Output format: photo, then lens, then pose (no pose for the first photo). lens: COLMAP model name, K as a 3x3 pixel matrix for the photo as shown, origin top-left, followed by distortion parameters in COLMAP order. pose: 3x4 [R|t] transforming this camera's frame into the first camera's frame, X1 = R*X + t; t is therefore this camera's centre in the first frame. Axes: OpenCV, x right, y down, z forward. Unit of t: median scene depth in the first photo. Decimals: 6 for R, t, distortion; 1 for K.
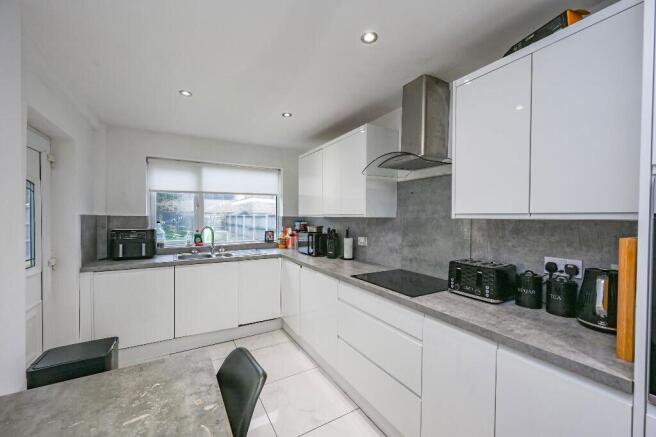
lens RADIAL K [[258.7, 0, 332.2], [0, 258.7, 223.0], [0, 0, 1]] dist [-0.009470, -0.000242]
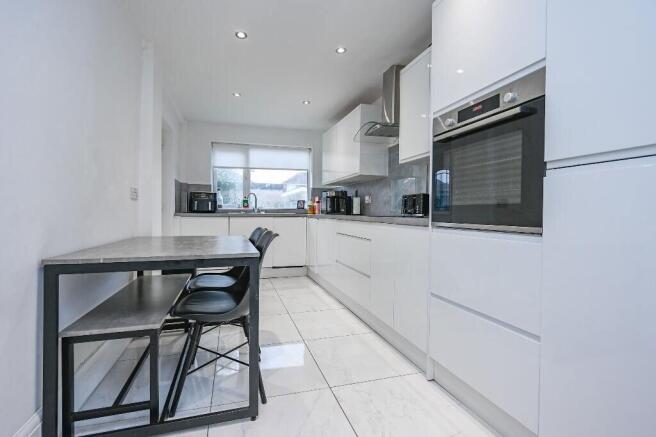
lens RADIAL K [[302.2, 0, 323.6], [0, 302.2, 215.7], [0, 0, 1]] dist [0.001797, 0.000081]
pose [[0.970683, -0.003638, -0.240337, 0.253568], [-0.001725, 0.999754, -0.022099, 0.175835], [0.240358, 0.021866, 0.970438, -0.425511]]
